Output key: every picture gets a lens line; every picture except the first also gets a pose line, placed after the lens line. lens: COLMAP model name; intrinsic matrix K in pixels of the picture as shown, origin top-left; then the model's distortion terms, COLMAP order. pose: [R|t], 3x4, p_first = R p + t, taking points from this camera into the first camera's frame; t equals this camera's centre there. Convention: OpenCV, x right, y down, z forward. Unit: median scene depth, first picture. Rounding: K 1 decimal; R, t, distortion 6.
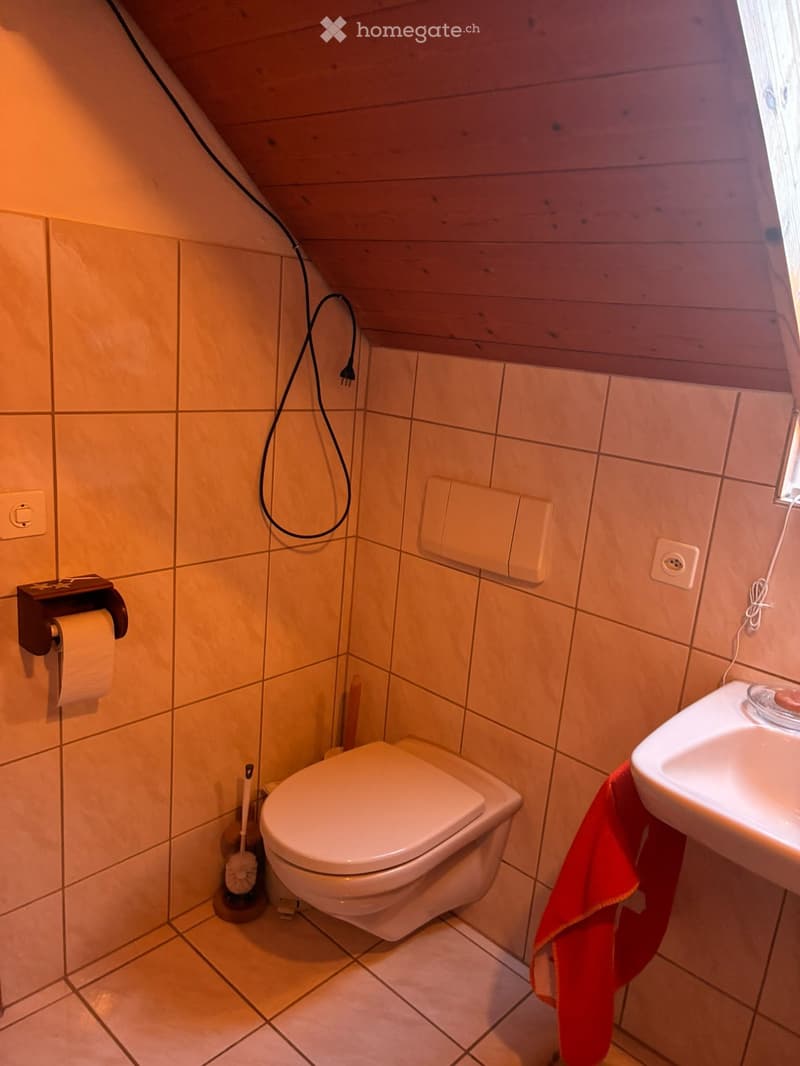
lens RADIAL K [[802.6, 0, 400.0], [0, 802.6, 533.0], [0, 0, 1]] dist [0.058542, -0.095727]
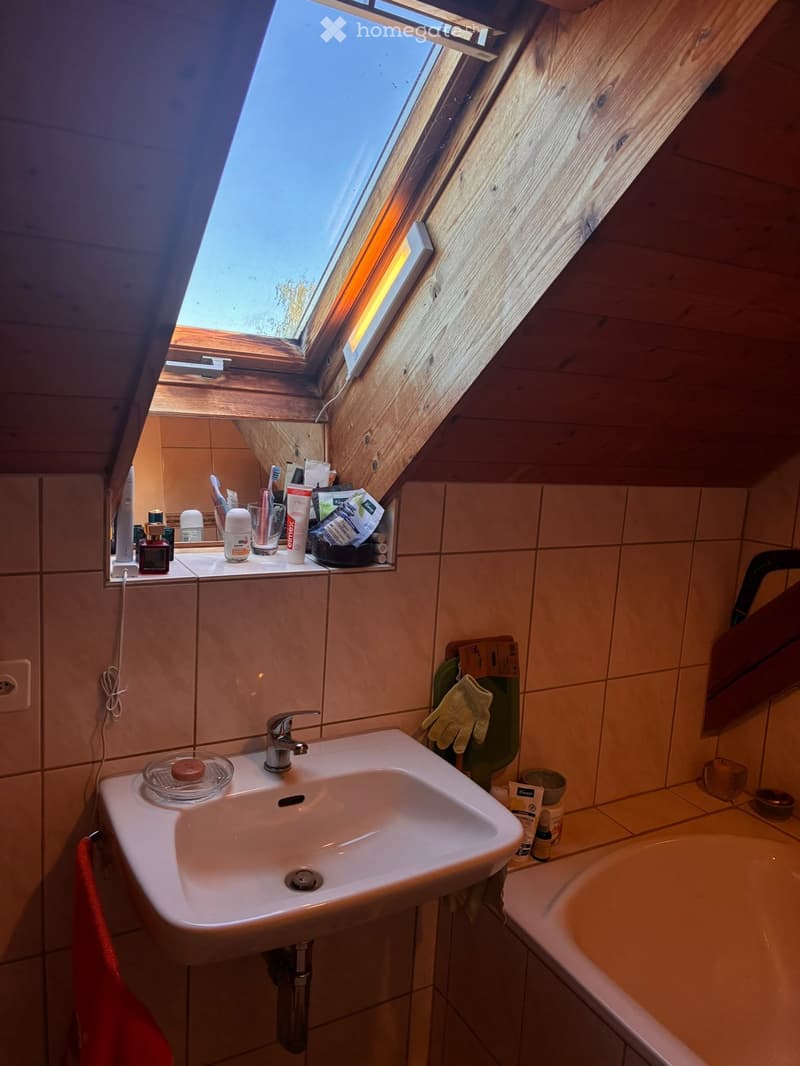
lens RADIAL K [[802.6, 0, 400.0], [0, 802.6, 533.0], [0, 0, 1]] dist [0.058542, -0.095727]
pose [[0.317071, -0.214667, 0.923788, -0.284630], [0.215289, 0.964910, 0.150329, -0.163844], [-0.923643, 0.151217, 0.352161, 0.333333]]
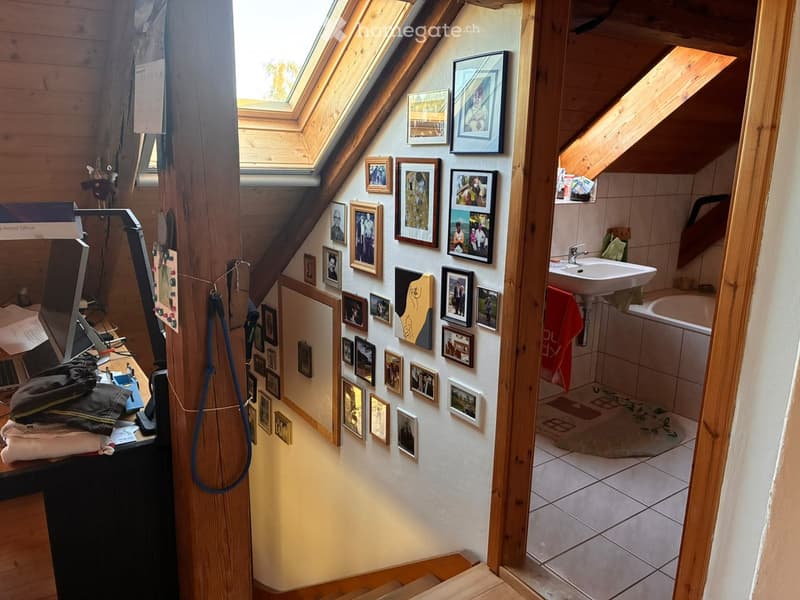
lens RADIAL K [[602.3, 0, 400.0], [0, 602.3, 300.0], [0, 0, 1]] dist [0.058542, -0.095727]
pose [[0.223760, -0.306372, 0.925239, -1.988060], [0.247509, 0.936051, 0.250094, -0.414323], [-0.942693, 0.173044, 0.285281, 0.873470]]
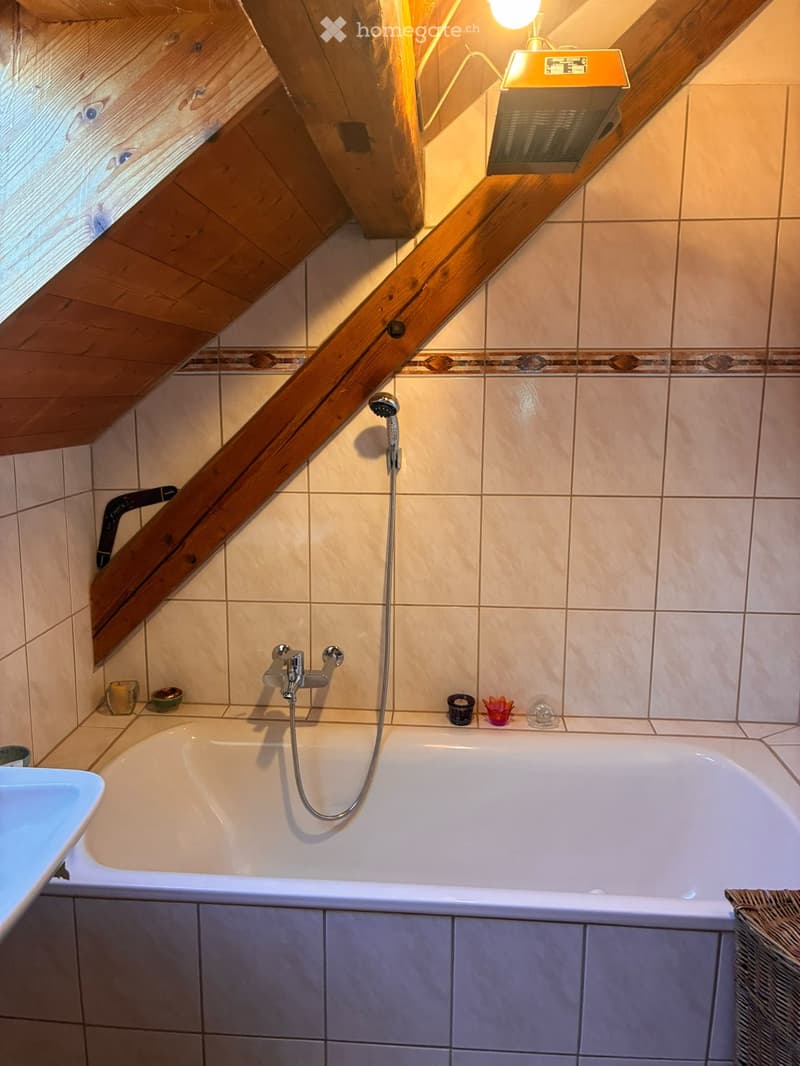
lens RADIAL K [[802.6, 0, 400.0], [0, 802.6, 533.0], [0, 0, 1]] dist [0.058542, -0.095727]
pose [[-0.630047, -0.226322, 0.742845, -0.381484], [0.140632, 0.907518, 0.395771, -0.287823], [-0.763717, 0.353822, -0.539950, 0.731280]]
